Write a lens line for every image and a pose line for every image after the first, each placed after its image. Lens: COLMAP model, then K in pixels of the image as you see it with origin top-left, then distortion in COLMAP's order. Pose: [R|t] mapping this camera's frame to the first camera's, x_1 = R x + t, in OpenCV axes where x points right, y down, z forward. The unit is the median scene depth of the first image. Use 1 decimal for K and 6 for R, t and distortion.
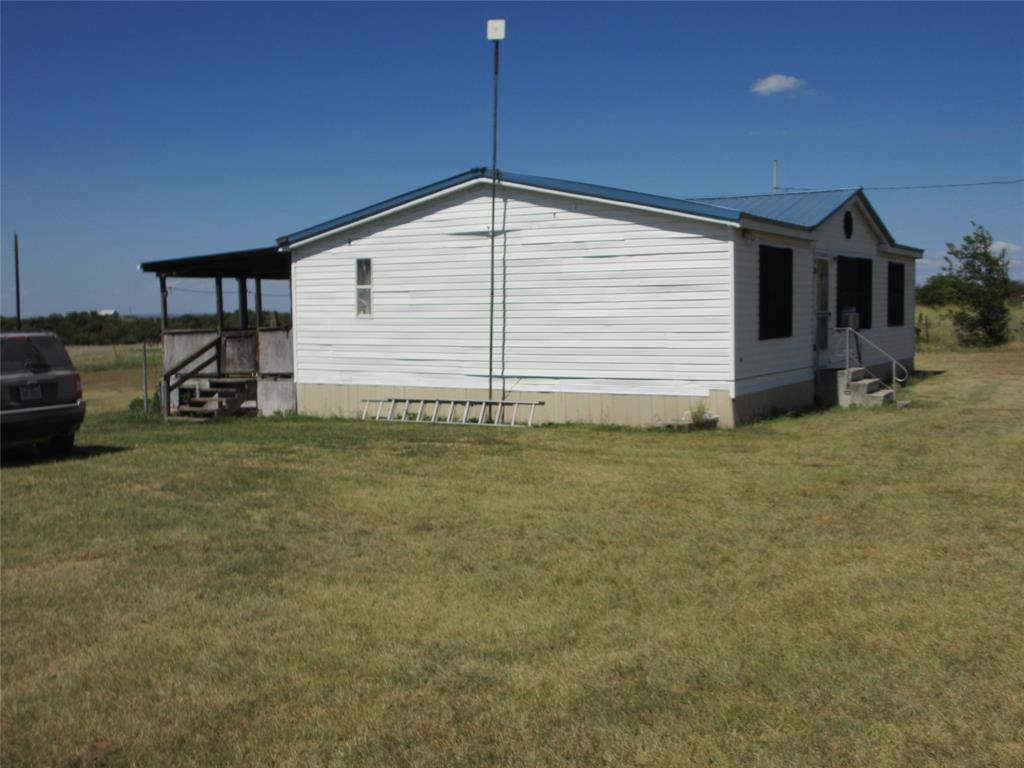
lens RADIAL K [[1081.6, 0, 512.4], [0, 1081.6, 382.4], [0, 0, 1]] dist [-0.103088, 0.000000]
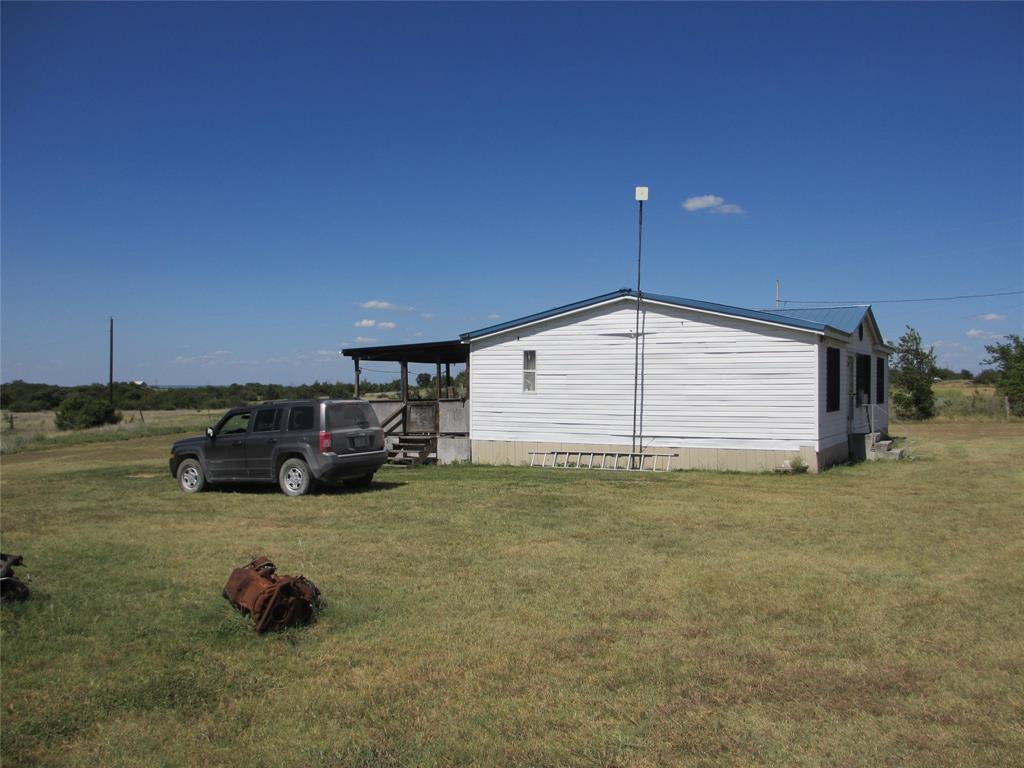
lens RADIAL K [[902.3, 0, 512.1], [0, 902.3, 378.8], [0, 0, 1]] dist [-0.069339, 0.001083]
pose [[0.998414, 0.015324, 0.054165, -0.225316], [-0.011156, 0.997012, -0.076441, 0.010643], [-0.055175, 0.075716, 0.995602, -0.153420]]
